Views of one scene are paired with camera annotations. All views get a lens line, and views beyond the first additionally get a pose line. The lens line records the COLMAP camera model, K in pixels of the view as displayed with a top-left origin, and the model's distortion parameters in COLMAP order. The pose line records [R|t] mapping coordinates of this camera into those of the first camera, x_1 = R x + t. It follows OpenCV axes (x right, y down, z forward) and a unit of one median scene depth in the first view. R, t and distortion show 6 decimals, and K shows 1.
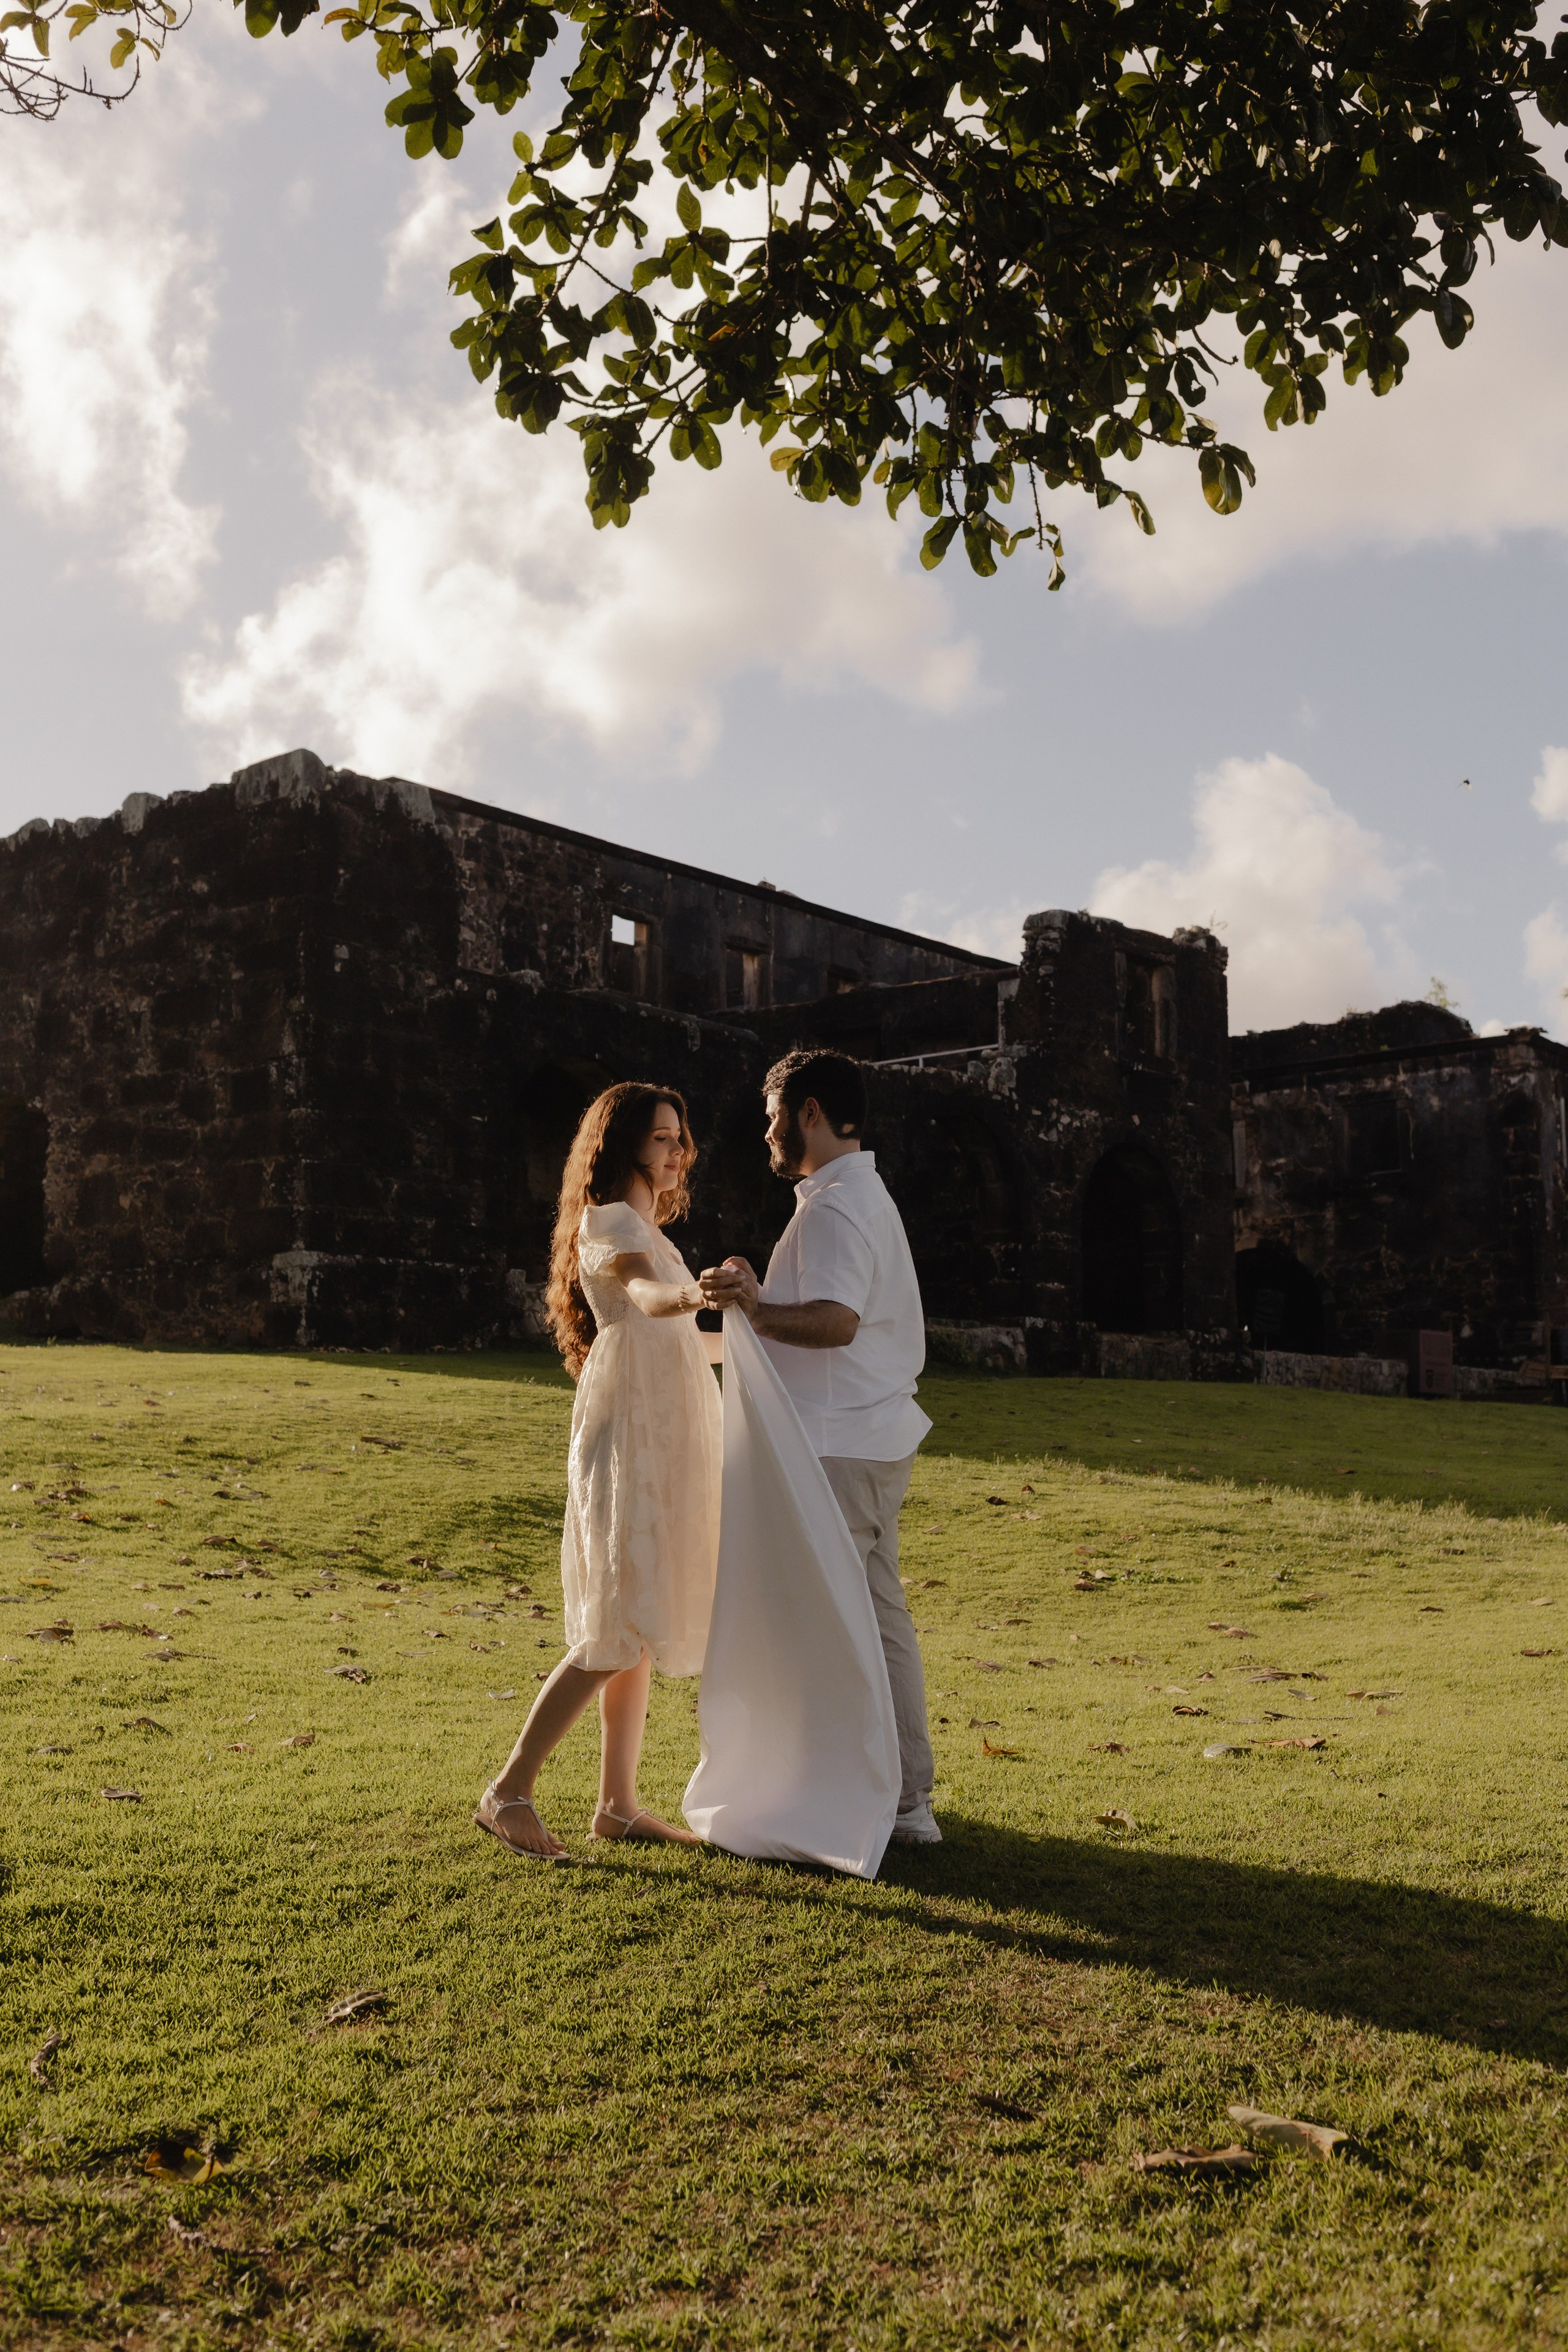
lens RADIAL K [[2609.2, 0, 792.8], [0, 2609.2, 1155.9], [0, 0, 1]] dist [0.007687, 0.000000]
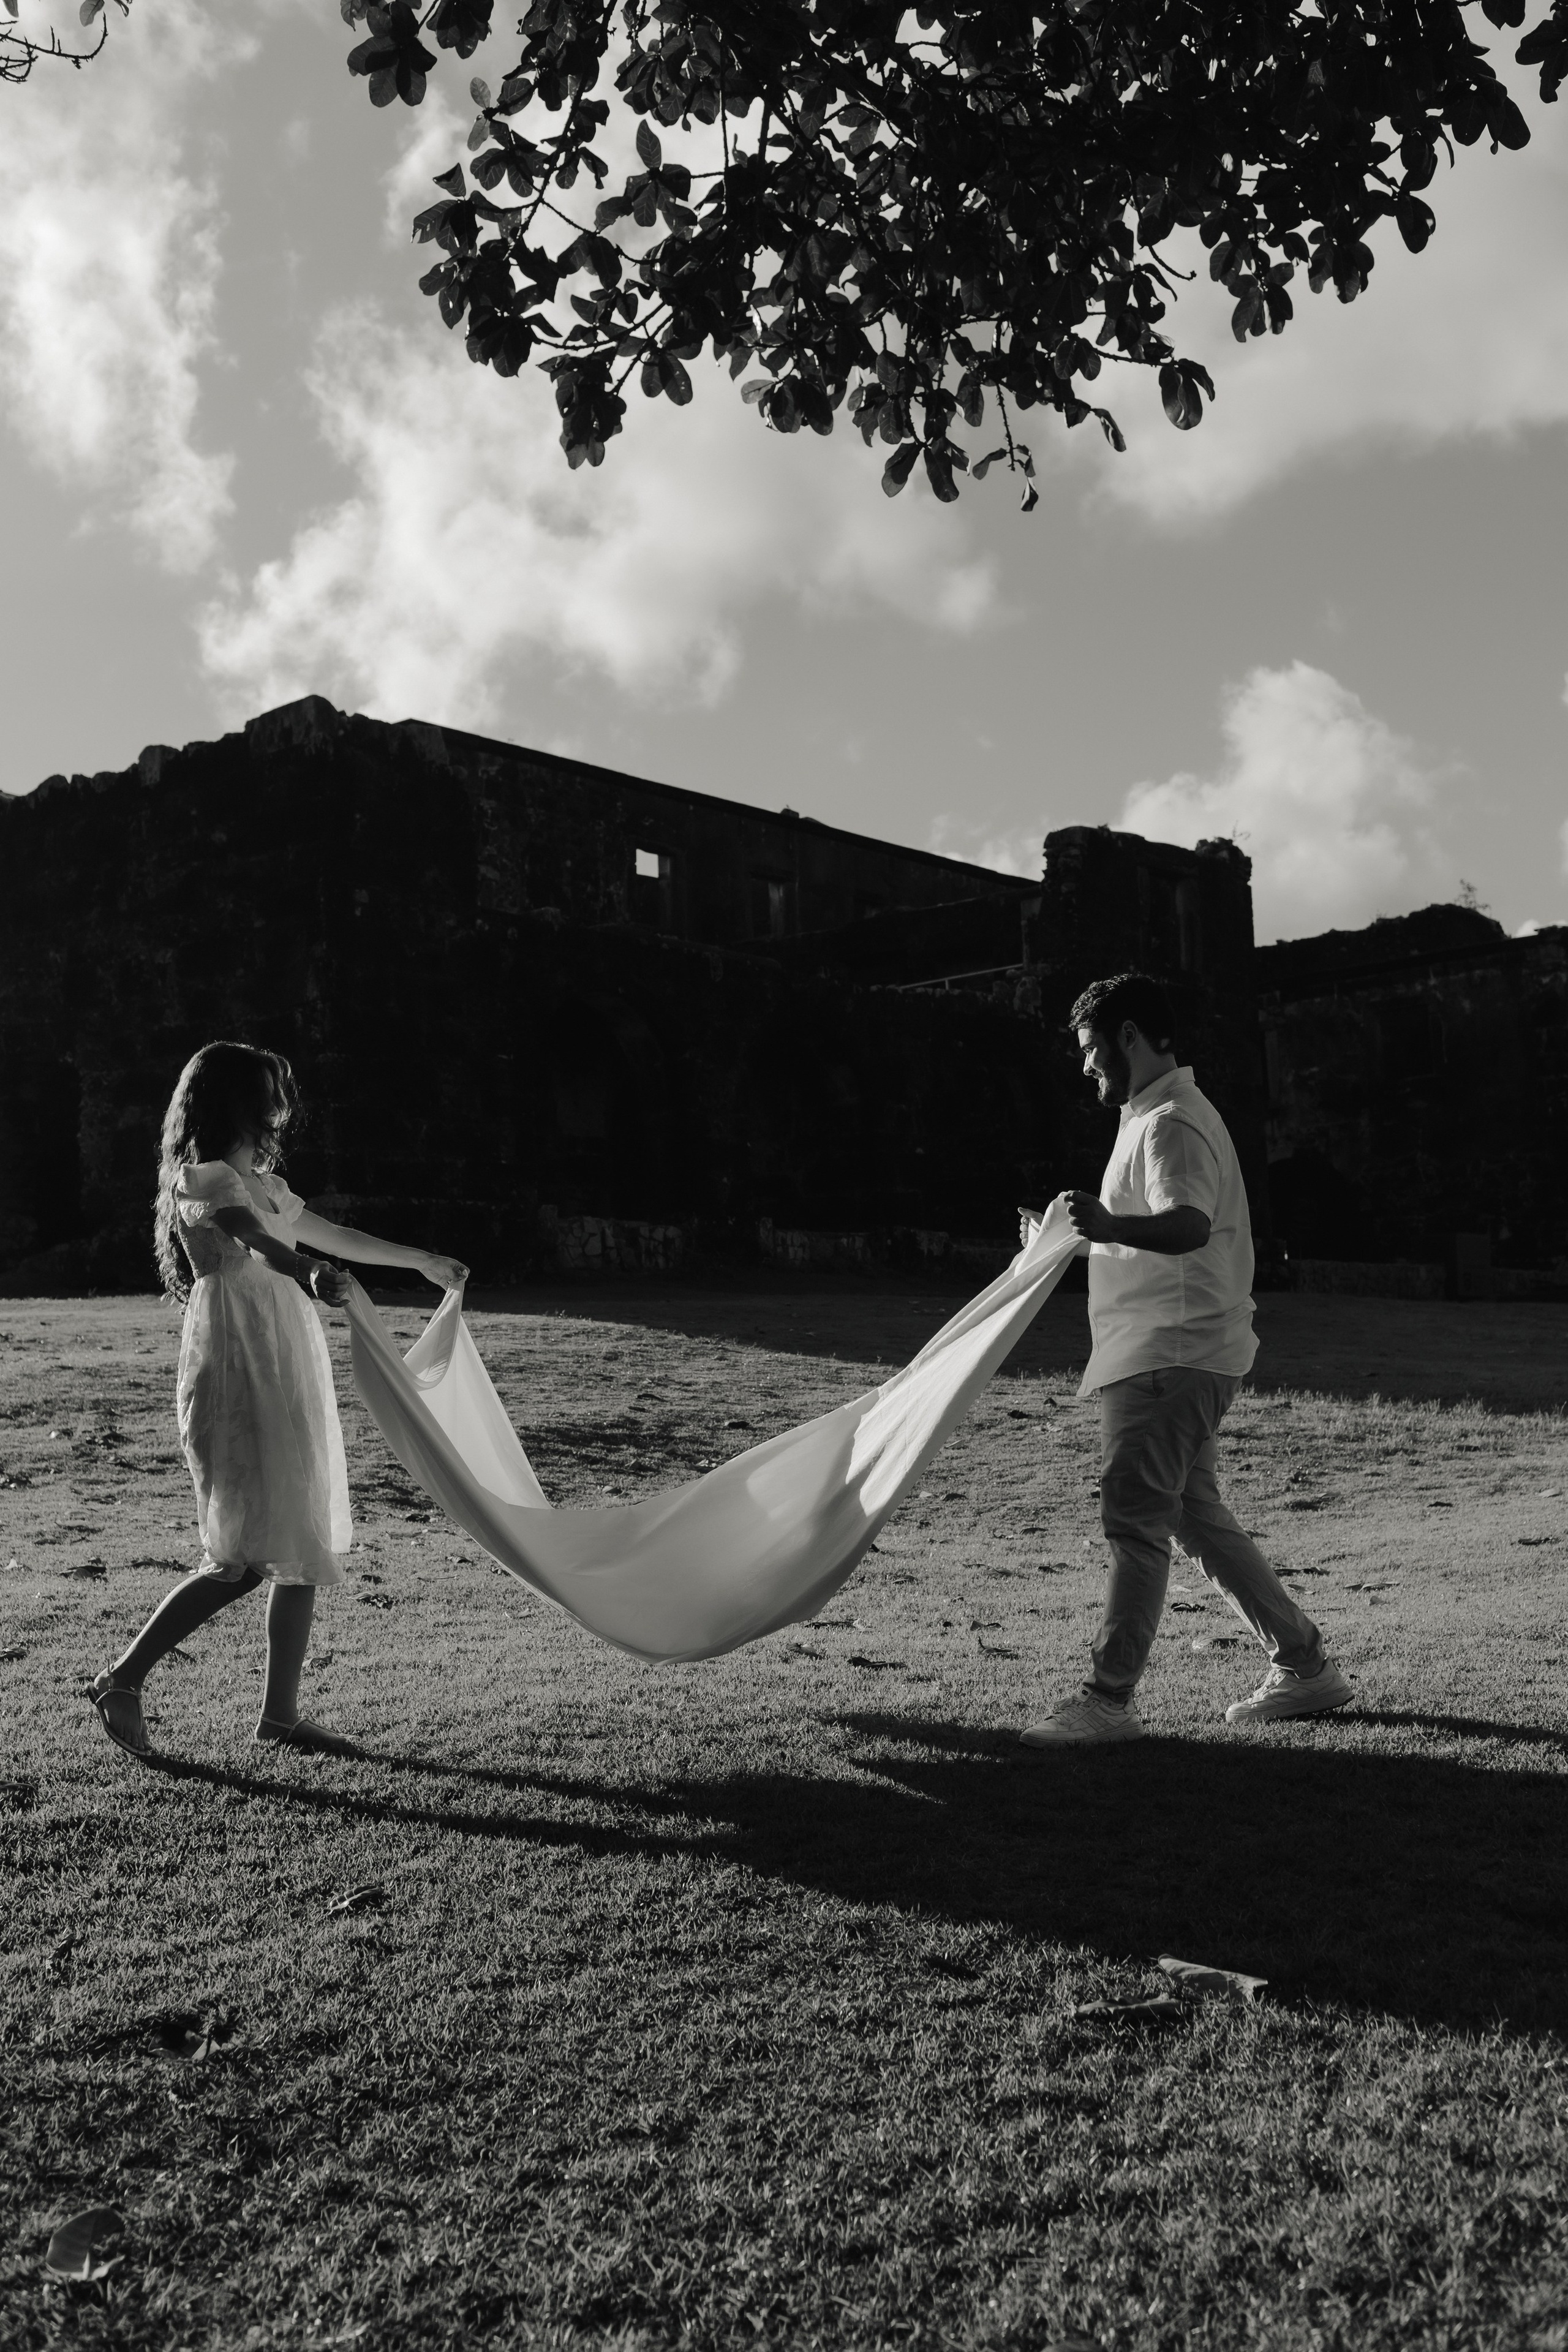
lens RADIAL K [[2609.2, 0, 790.2], [0, 2609.2, 1162.0], [0, 0, 1]] dist [0.007687, 0.000000]
pose [[0.999171, -0.036702, -0.017589, 0.011068], [0.037211, 0.998869, 0.029582, 0.000946], [0.016484, -0.030212, 0.999408, -0.012018]]
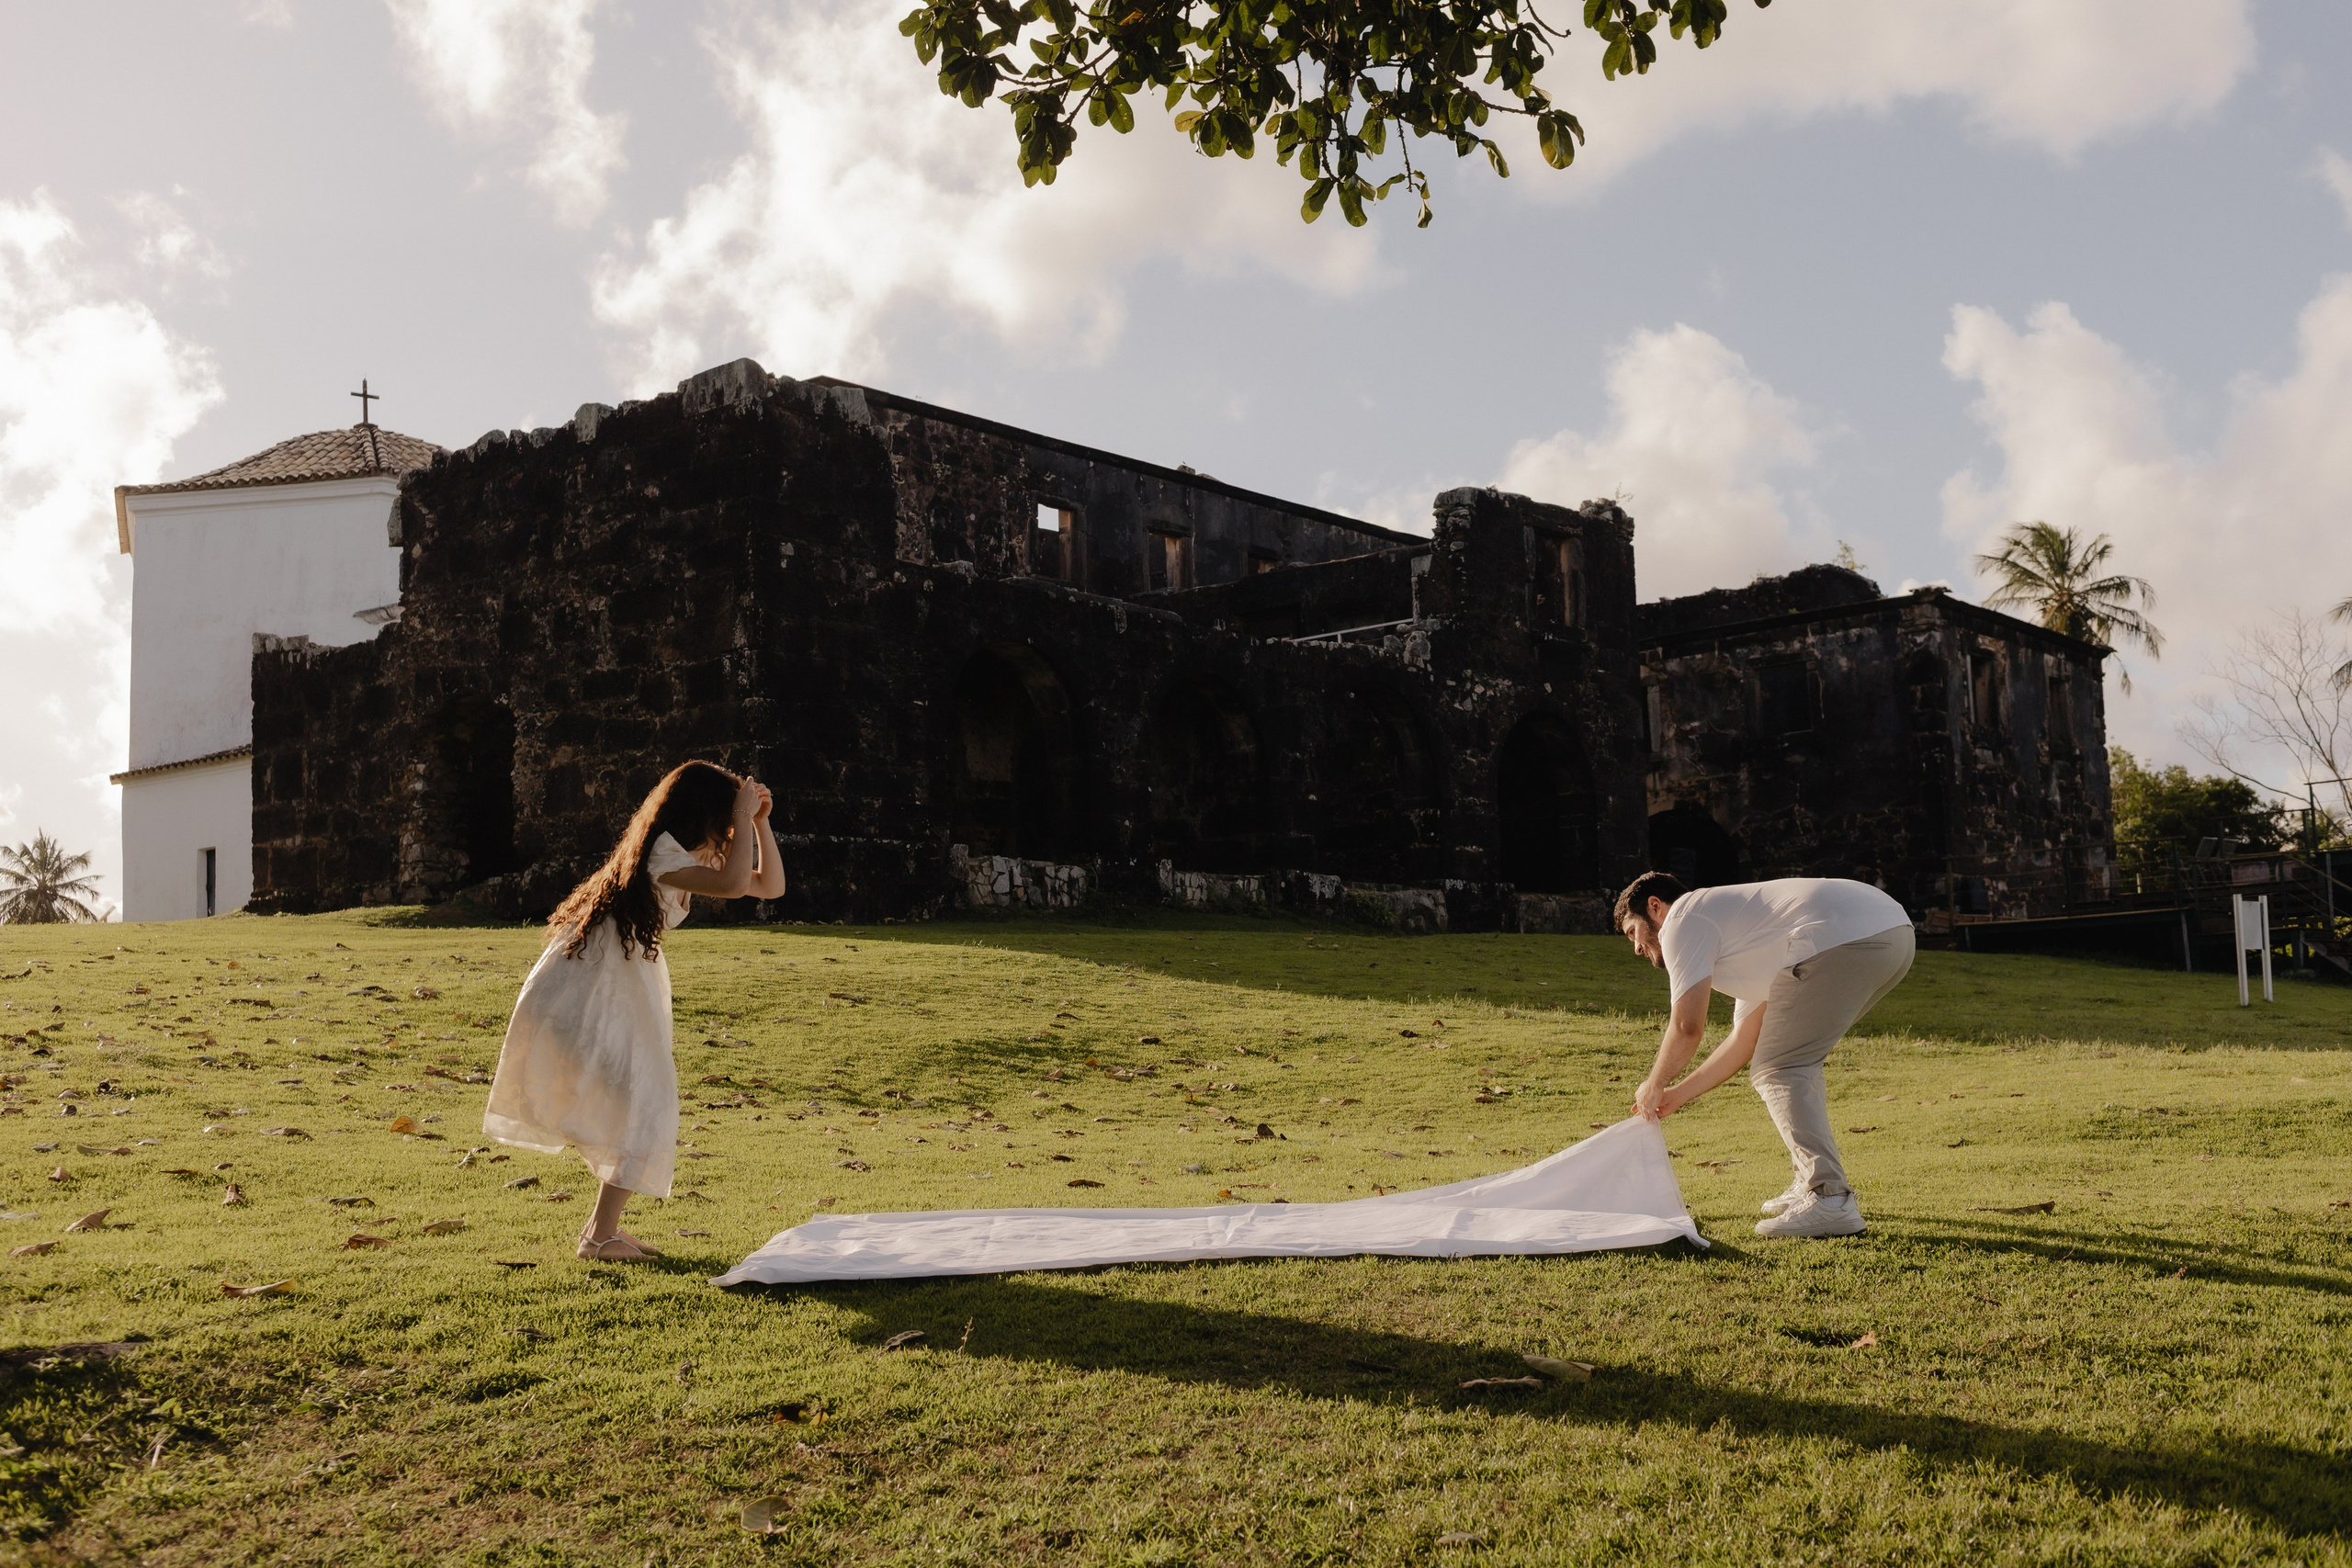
lens RADIAL K [[2608.9, 0, 1201.5], [0, 2608.9, 737.4], [0, 0, 1]] dist [0.007687, 0.000000]
pose [[0.999570, -0.028435, -0.007200, 0.002100], [0.028441, 0.999595, 0.000724, 0.004011], [0.007176, -0.000929, 0.999974, -0.103773]]
